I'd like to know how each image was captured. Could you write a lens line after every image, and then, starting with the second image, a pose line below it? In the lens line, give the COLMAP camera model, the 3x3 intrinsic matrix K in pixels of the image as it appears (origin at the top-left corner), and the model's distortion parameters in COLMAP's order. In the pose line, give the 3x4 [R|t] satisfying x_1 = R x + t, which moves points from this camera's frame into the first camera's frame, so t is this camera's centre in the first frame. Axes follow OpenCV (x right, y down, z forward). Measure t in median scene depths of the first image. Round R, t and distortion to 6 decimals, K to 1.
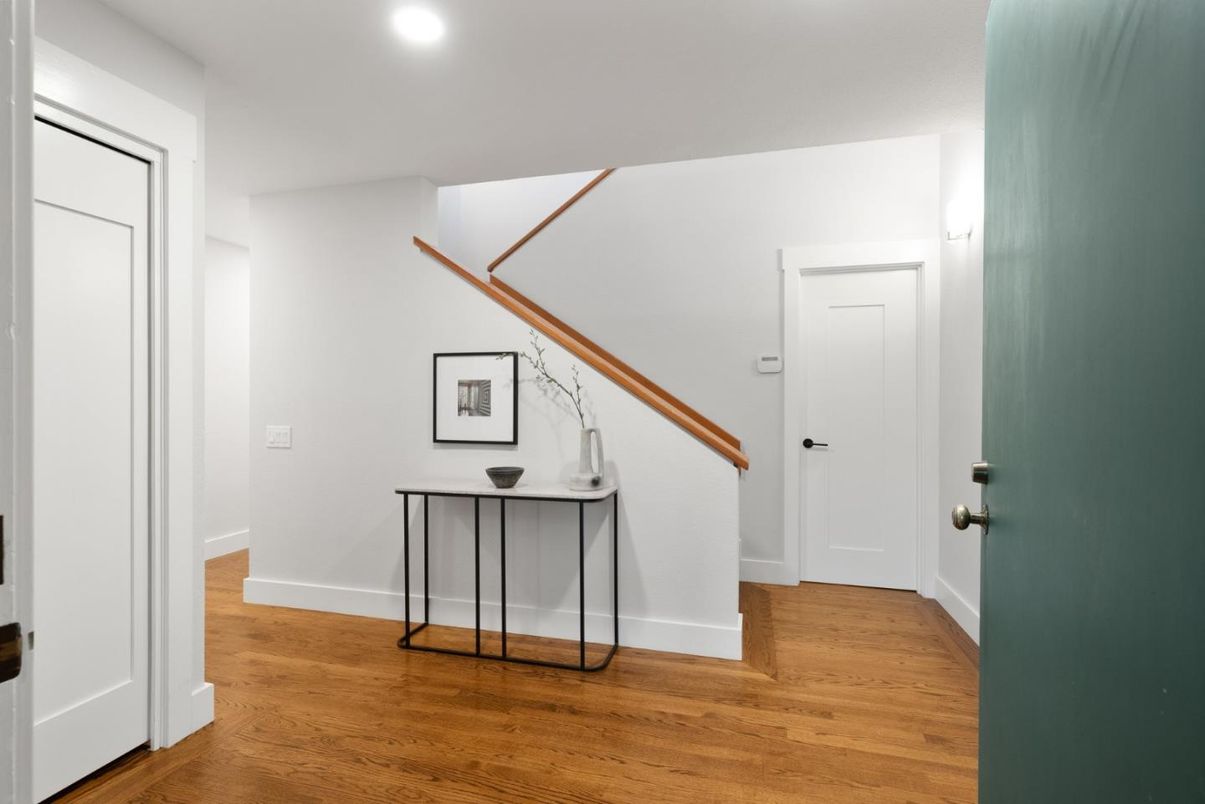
lens RADIAL K [[519.7, 0, 639.9], [0, 519.7, 402.6], [0, 0, 1]] dist [0.001061, 0.000038]
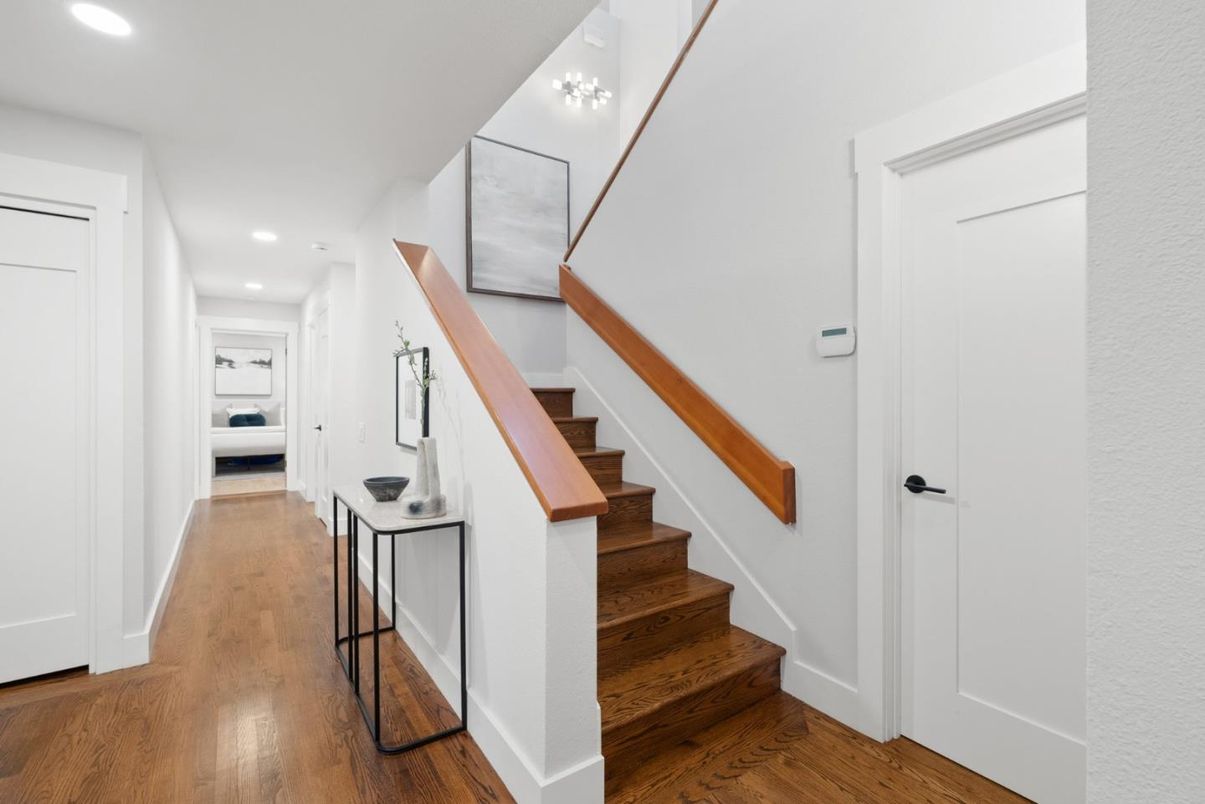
lens RADIAL K [[519.7, 0, 639.9], [0, 519.7, 402.6], [0, 0, 1]] dist [0.001061, 0.000038]
pose [[0.774960, 0.003338, -0.632001, 0.456287], [-0.002978, 0.999994, 0.001630, -0.005887], [0.632003, 0.000619, 0.774966, 0.415498]]
